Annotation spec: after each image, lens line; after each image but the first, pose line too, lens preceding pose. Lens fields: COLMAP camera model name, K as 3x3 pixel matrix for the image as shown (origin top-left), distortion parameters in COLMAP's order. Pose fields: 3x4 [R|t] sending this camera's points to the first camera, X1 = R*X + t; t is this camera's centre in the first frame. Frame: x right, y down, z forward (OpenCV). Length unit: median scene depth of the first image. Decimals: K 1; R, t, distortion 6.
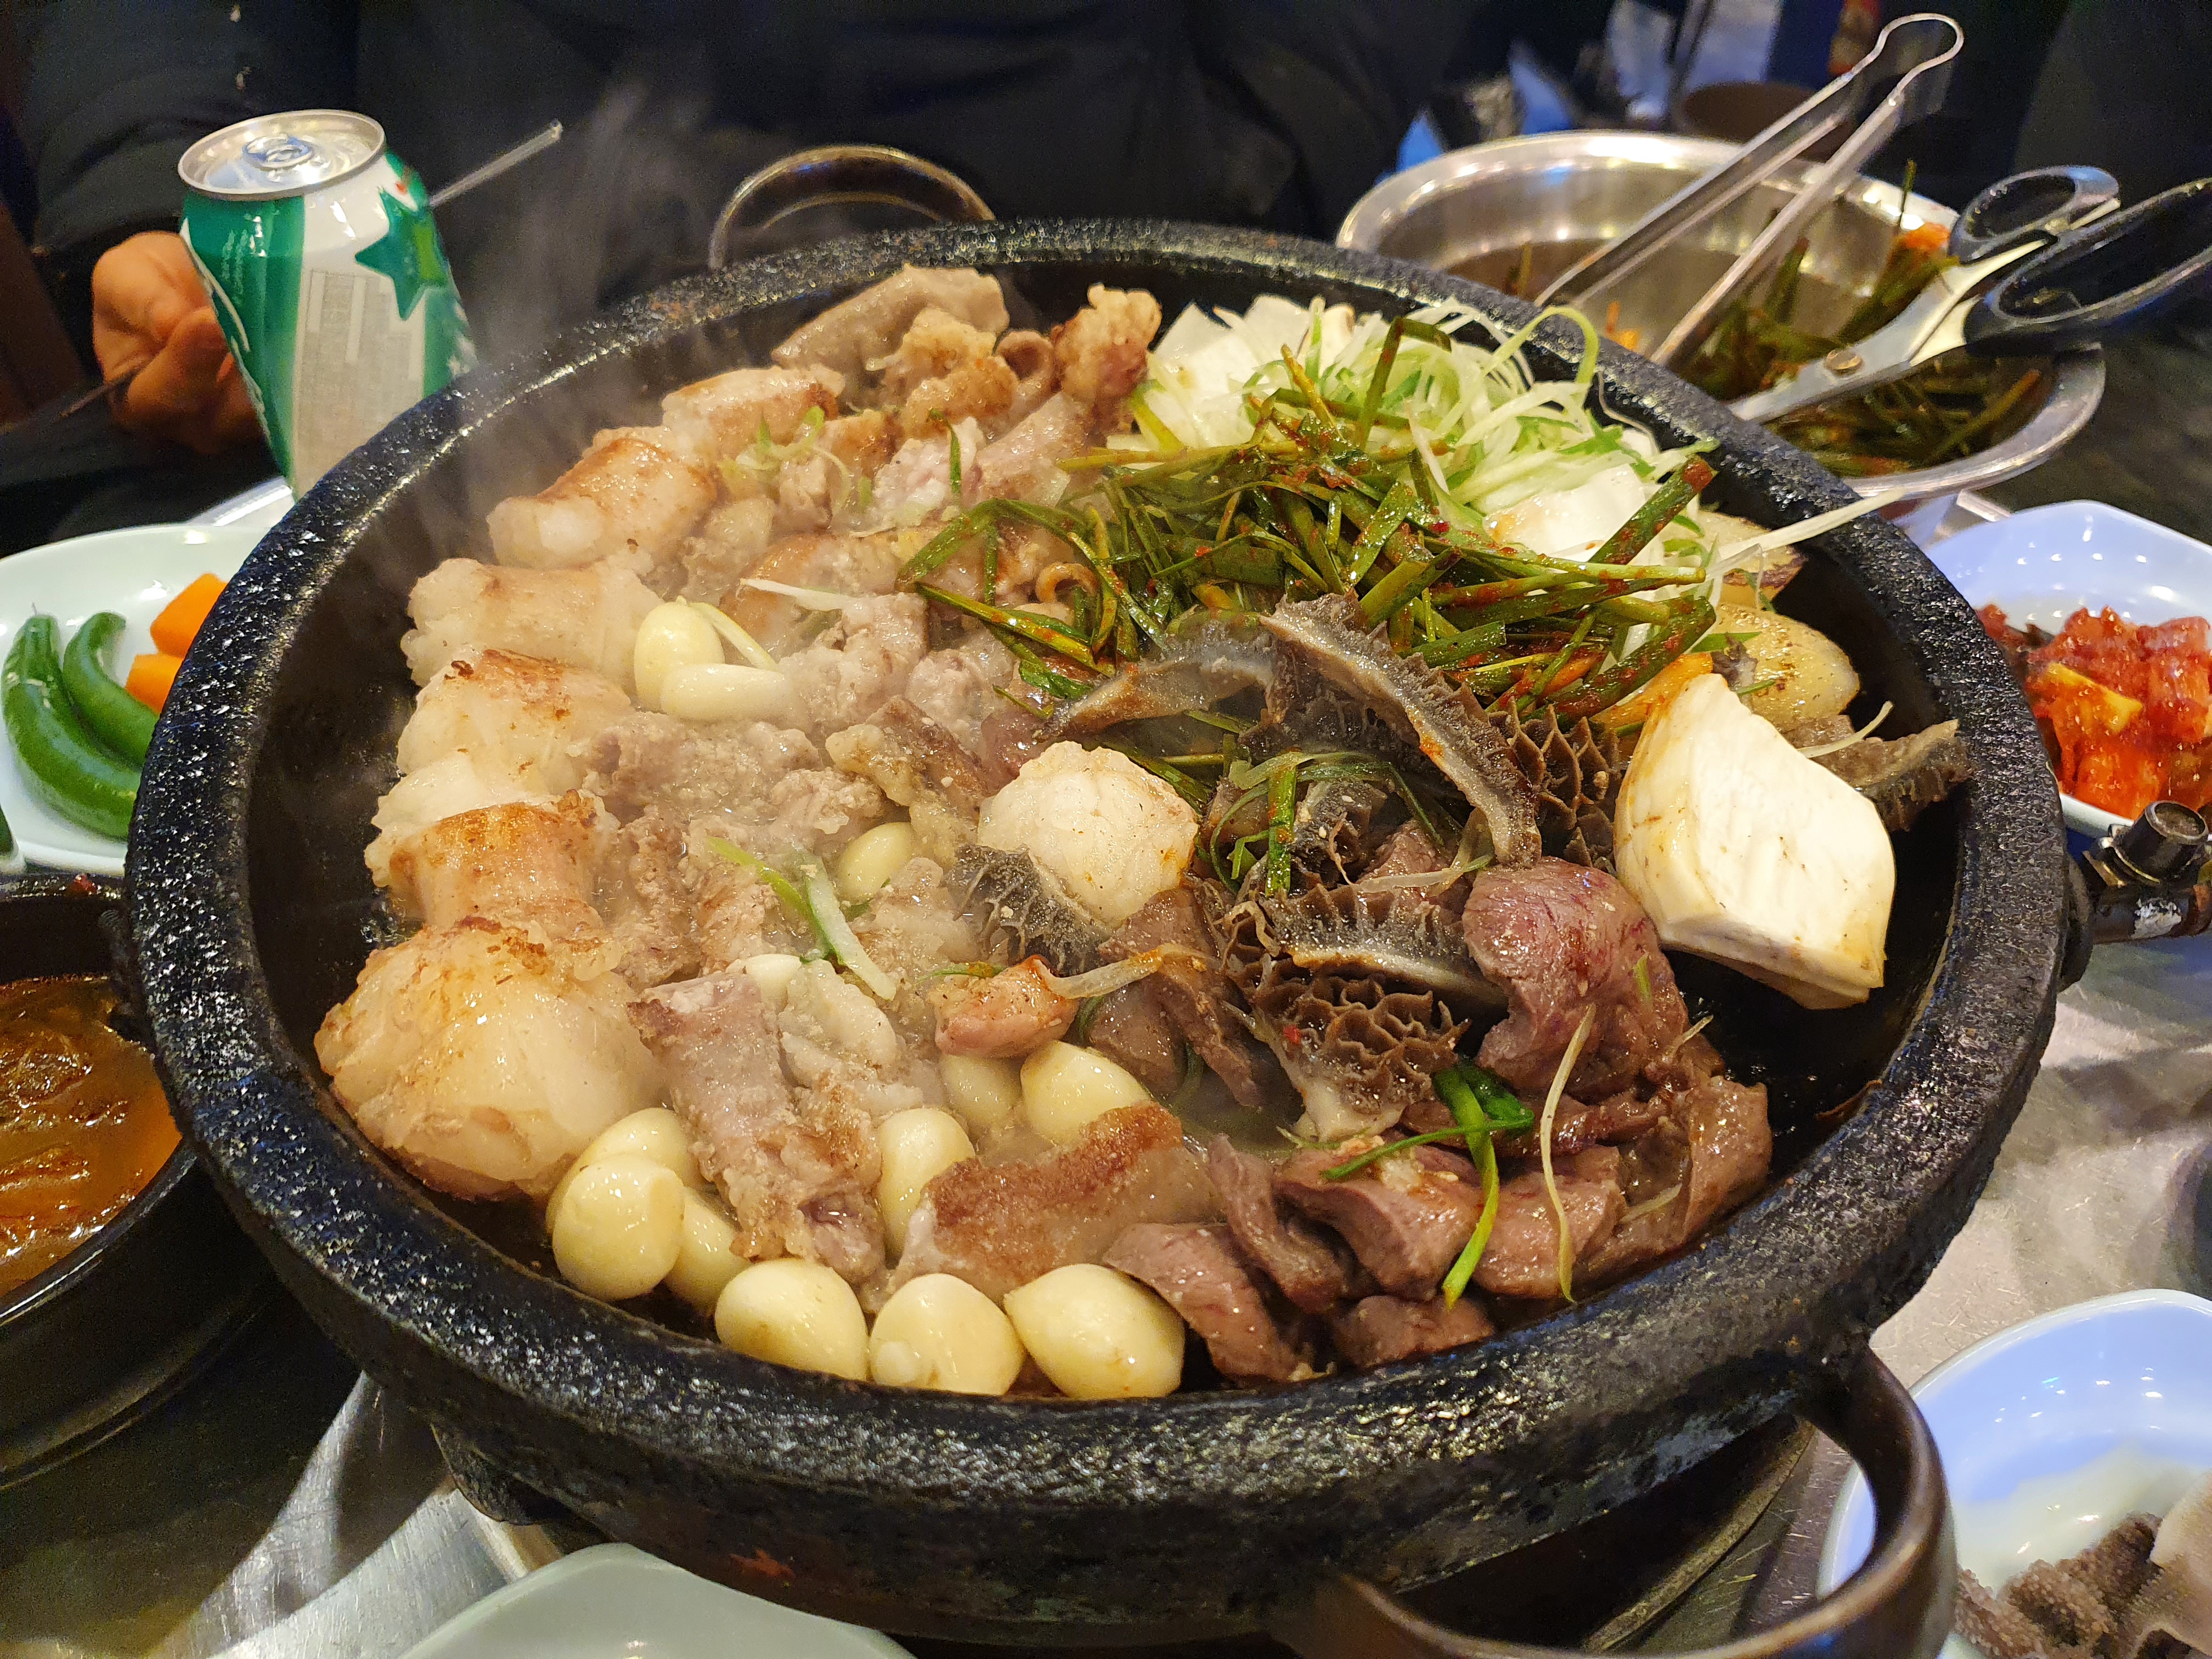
lens RADIAL K [[1670.5, 0, 1114.7], [0, 1670.5, 826.0], [0, 0, 1]] dist [-0.025411, -0.001889]
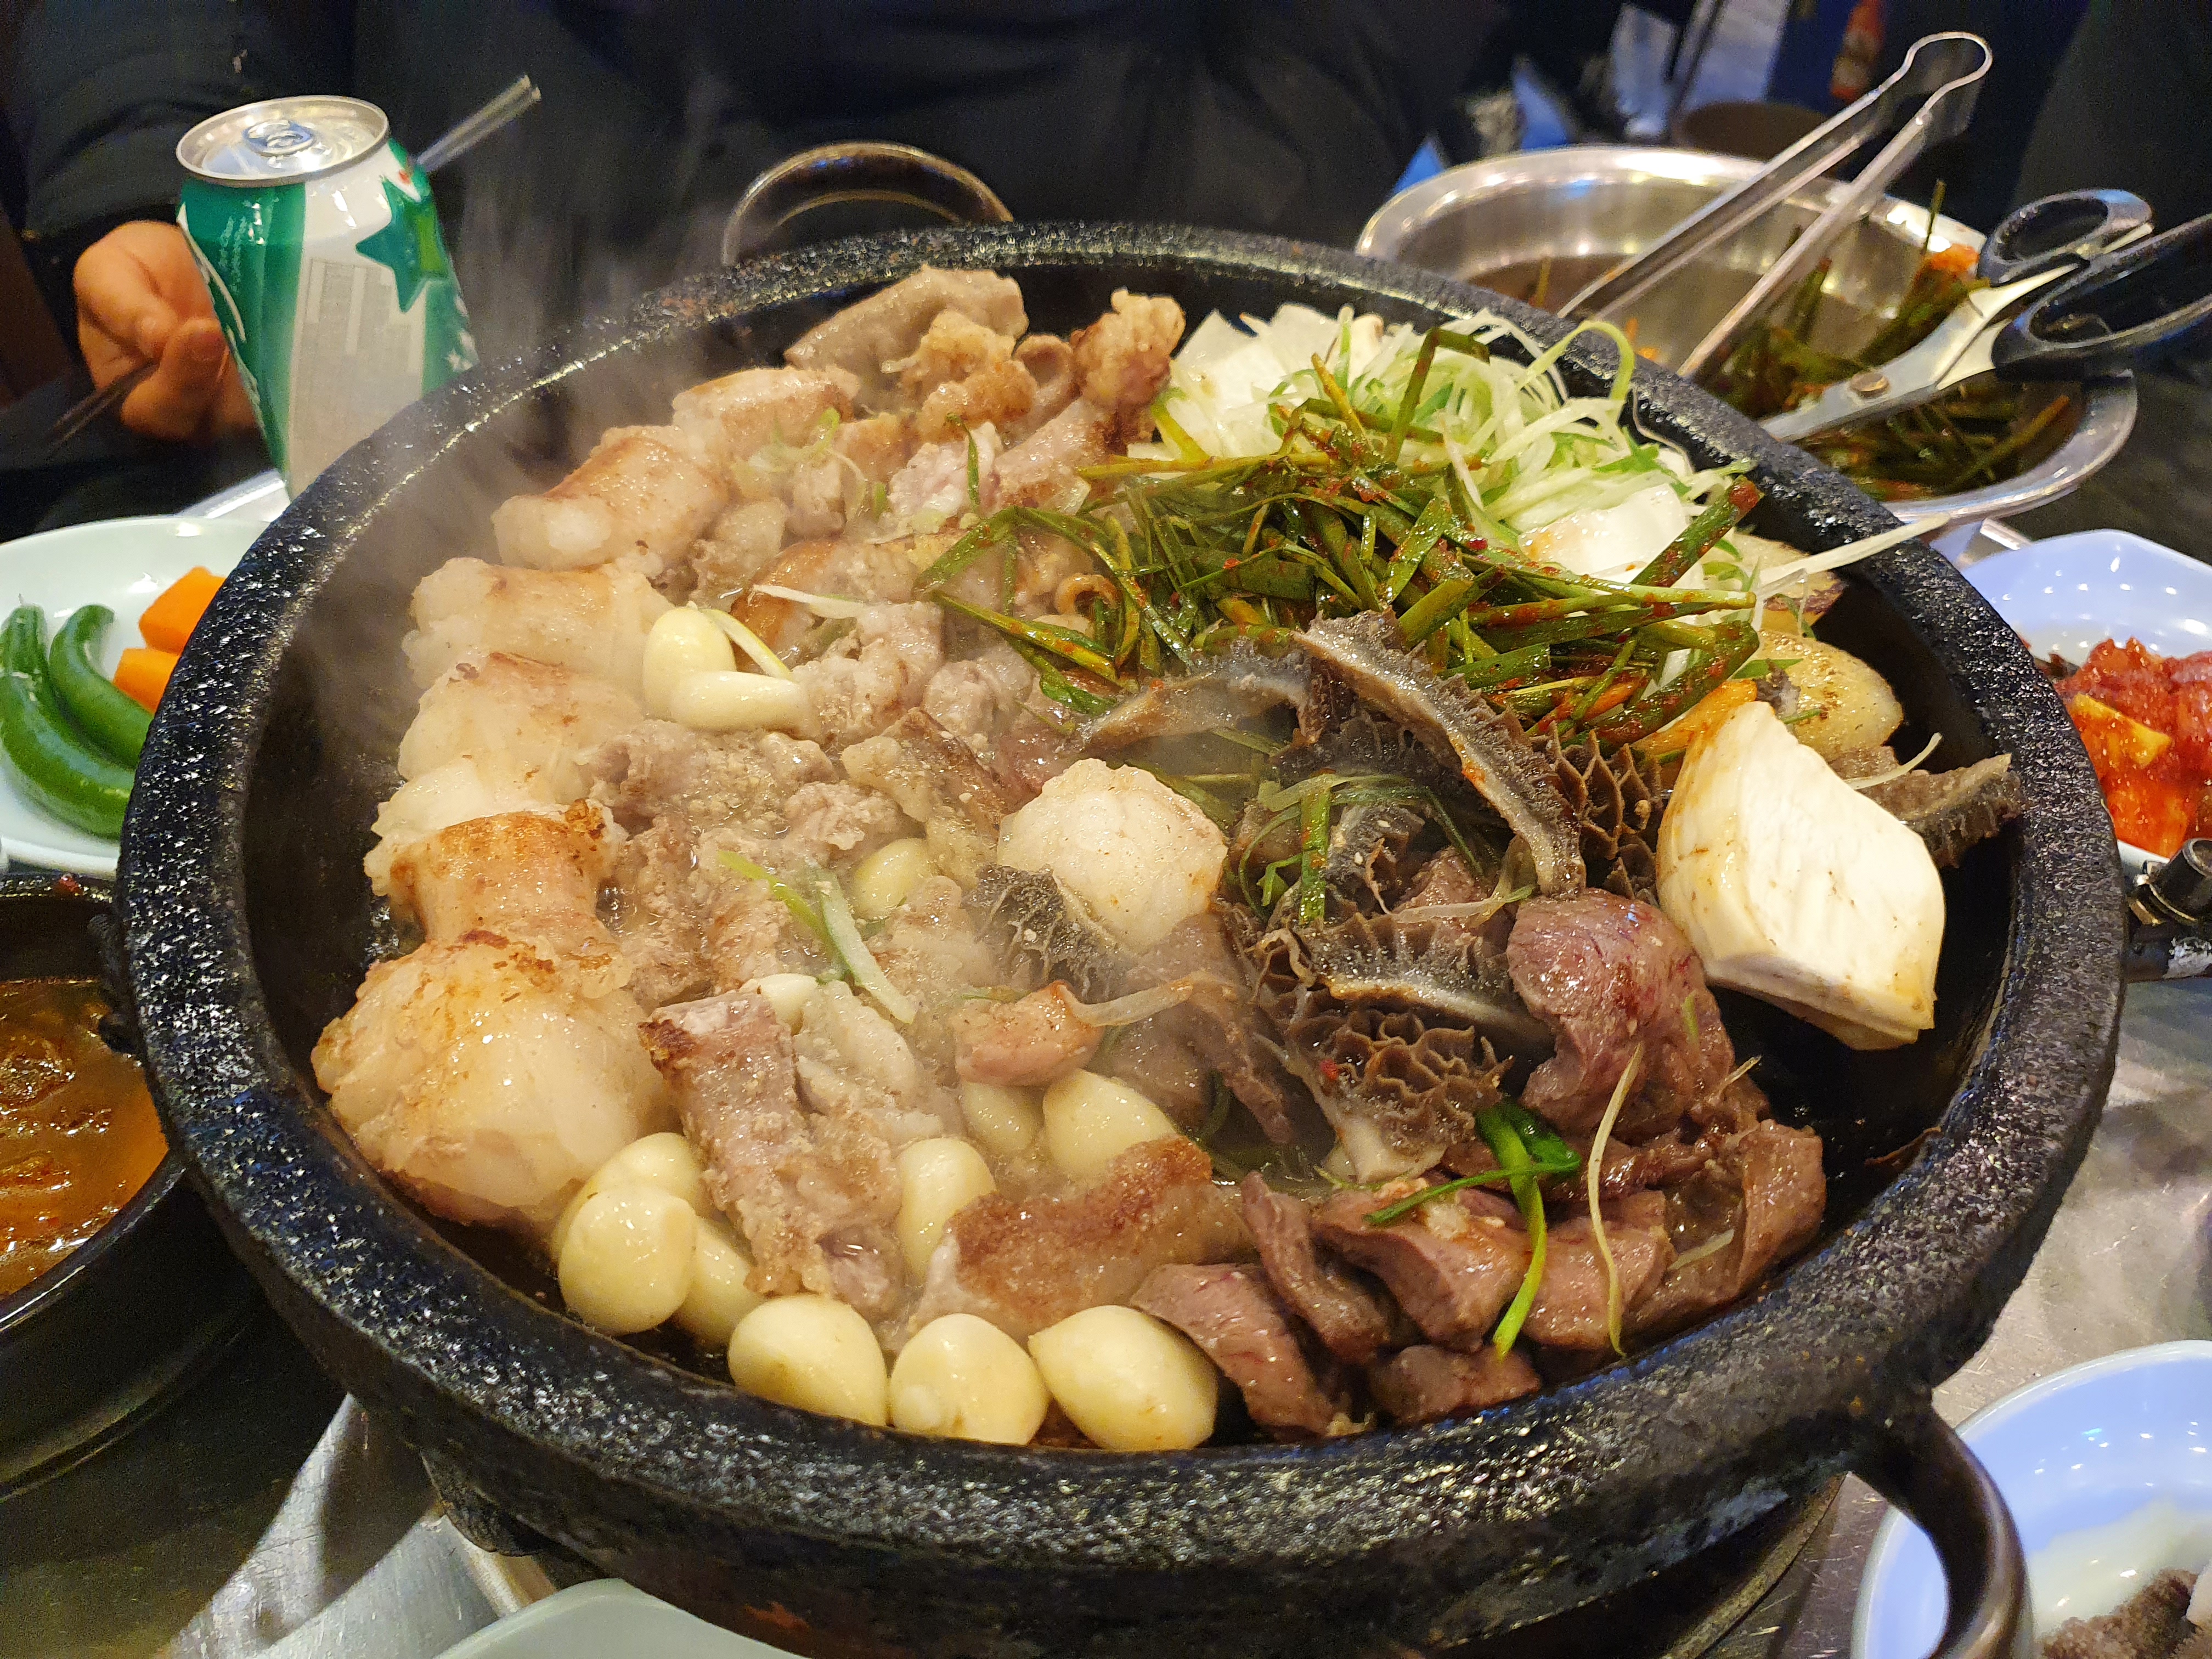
lens RADIAL K [[1670.5, 0, 1098.8], [0, 1670.5, 837.1], [0, 0, 1]] dist [-0.025411, -0.001889]
pose [[0.999822, 0.018468, 0.003865, -0.026495], [-0.018472, 0.999829, 0.001202, -0.006160], [-0.003842, -0.001273, 0.999992, 0.029657]]
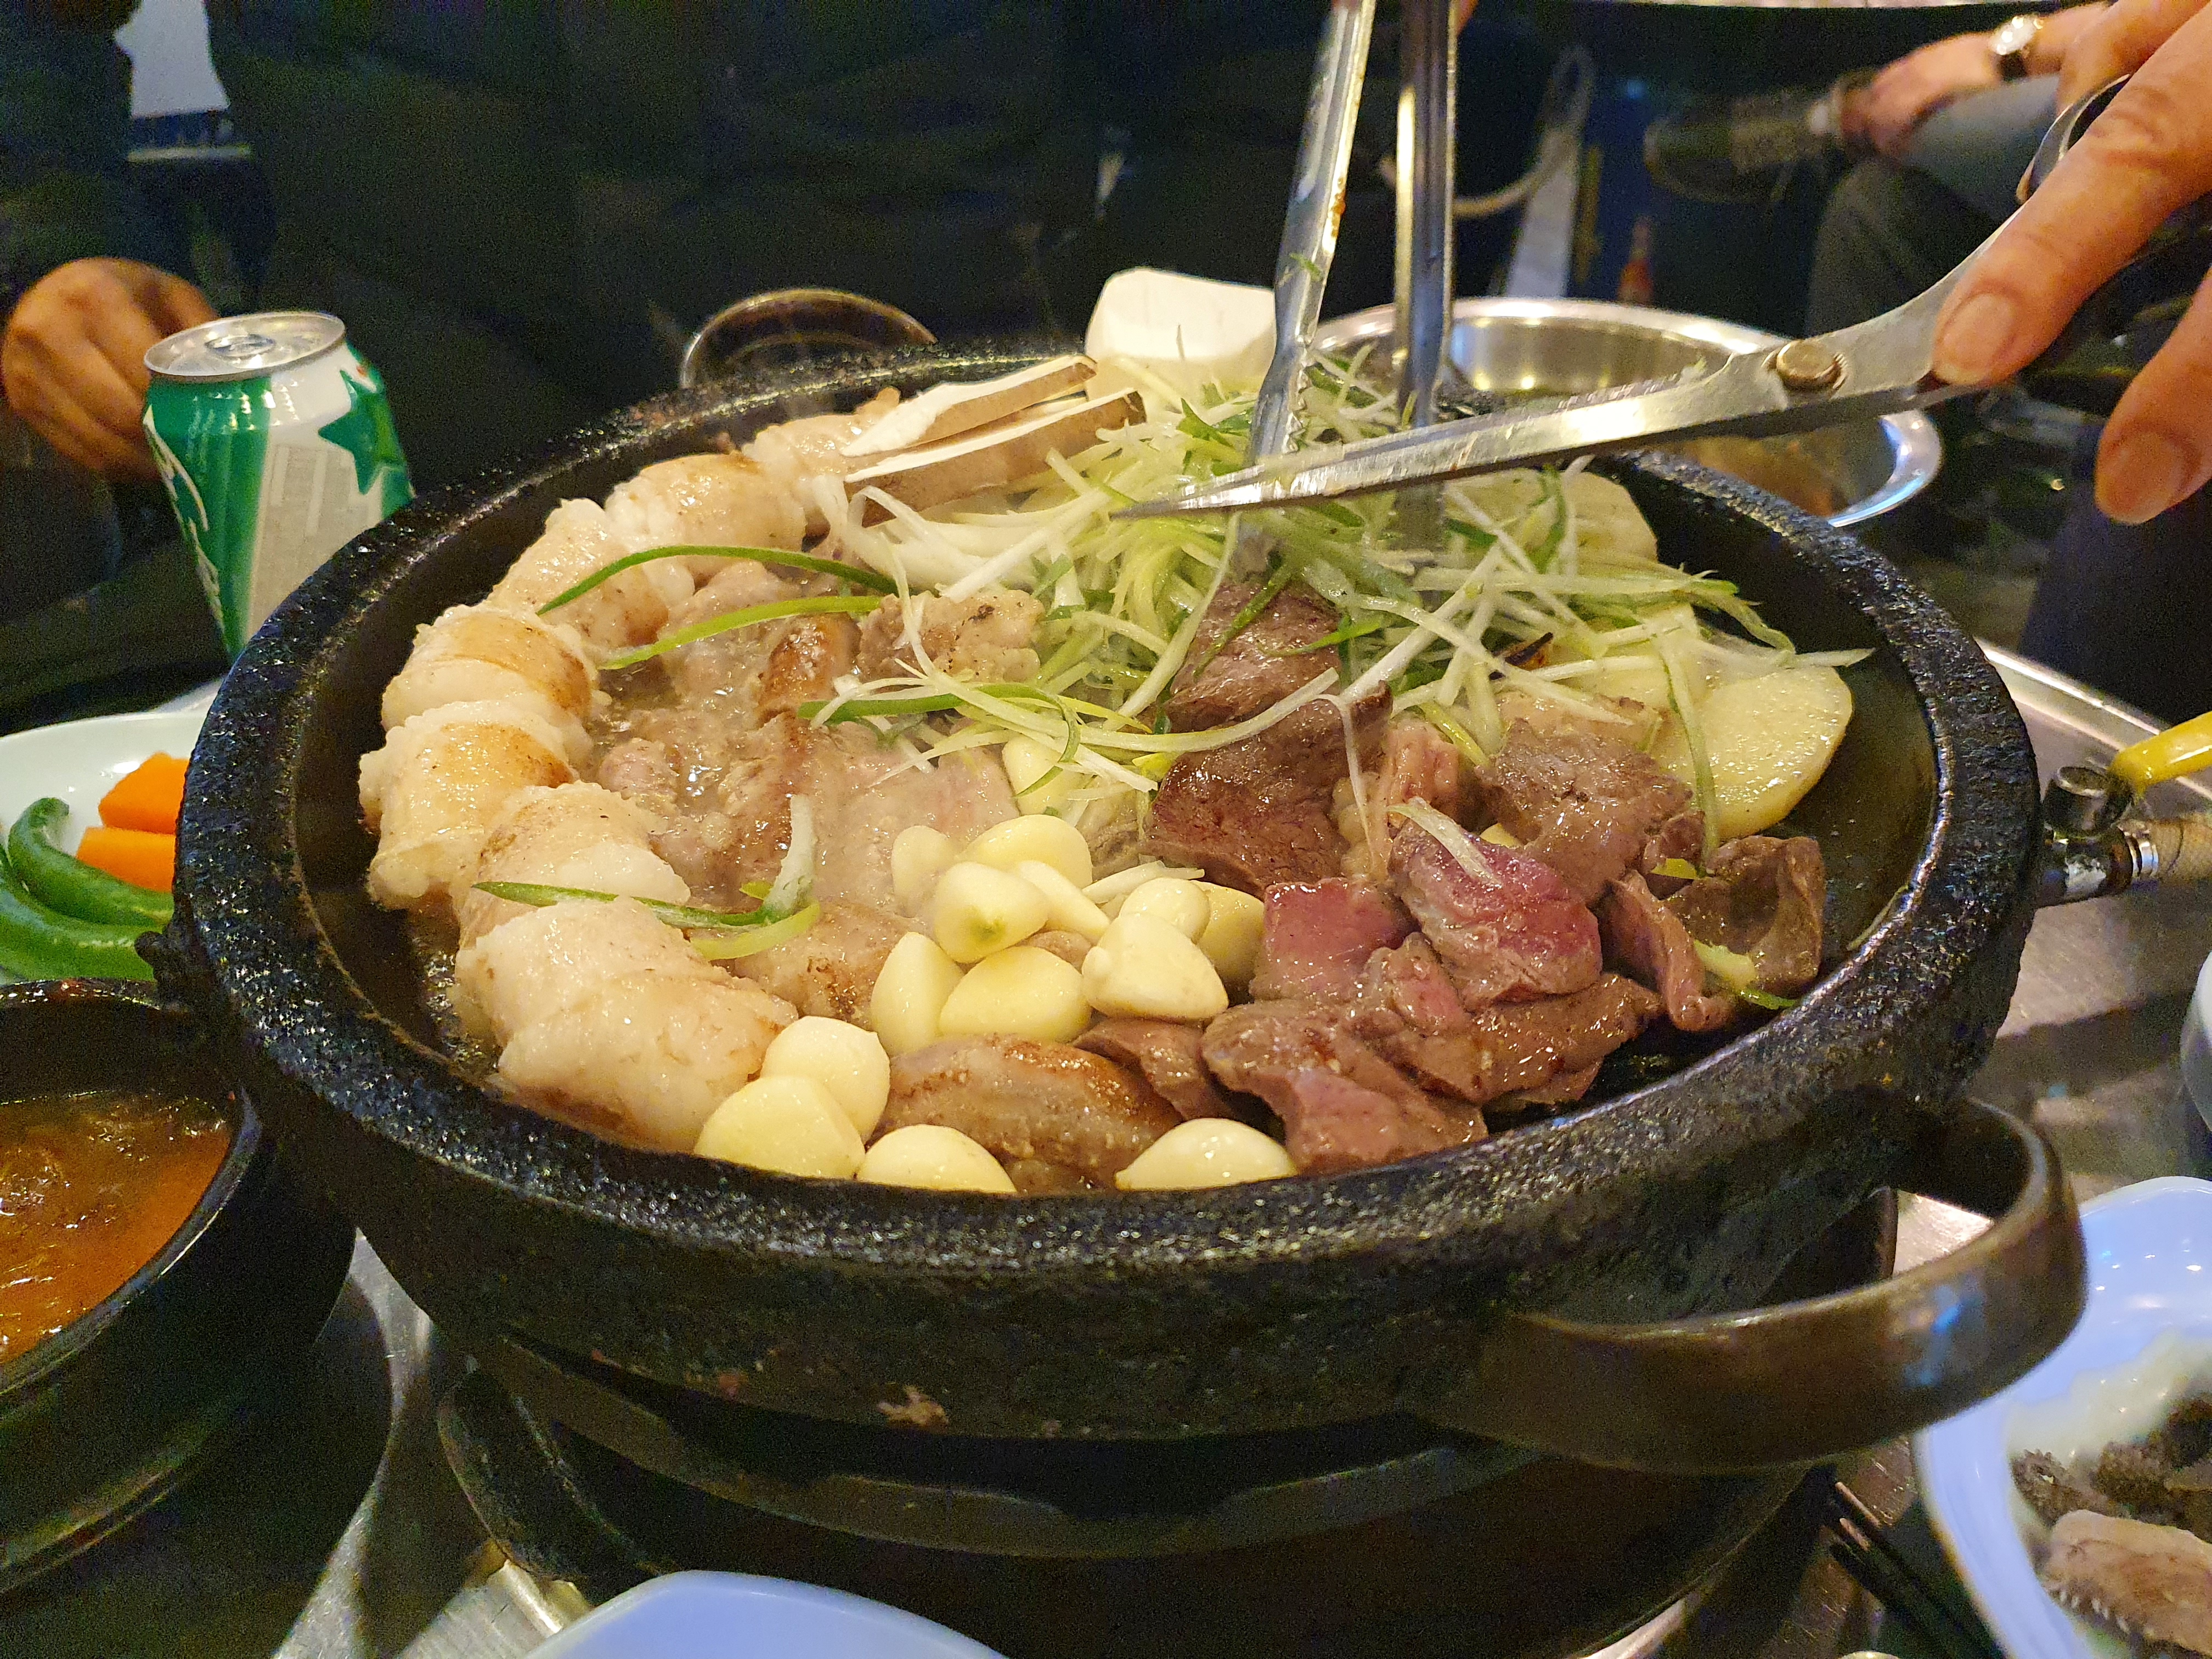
lens RADIAL K [[1670.5, 0, 1102.3], [0, 1670.5, 826.6], [0, 0, 1]] dist [-0.025411, -0.001889]
pose [[0.994281, -0.068431, 0.081990, -0.108928], [0.082444, 0.979840, -0.181982, 0.204661], [-0.067883, 0.187701, 0.979878, -0.018836]]
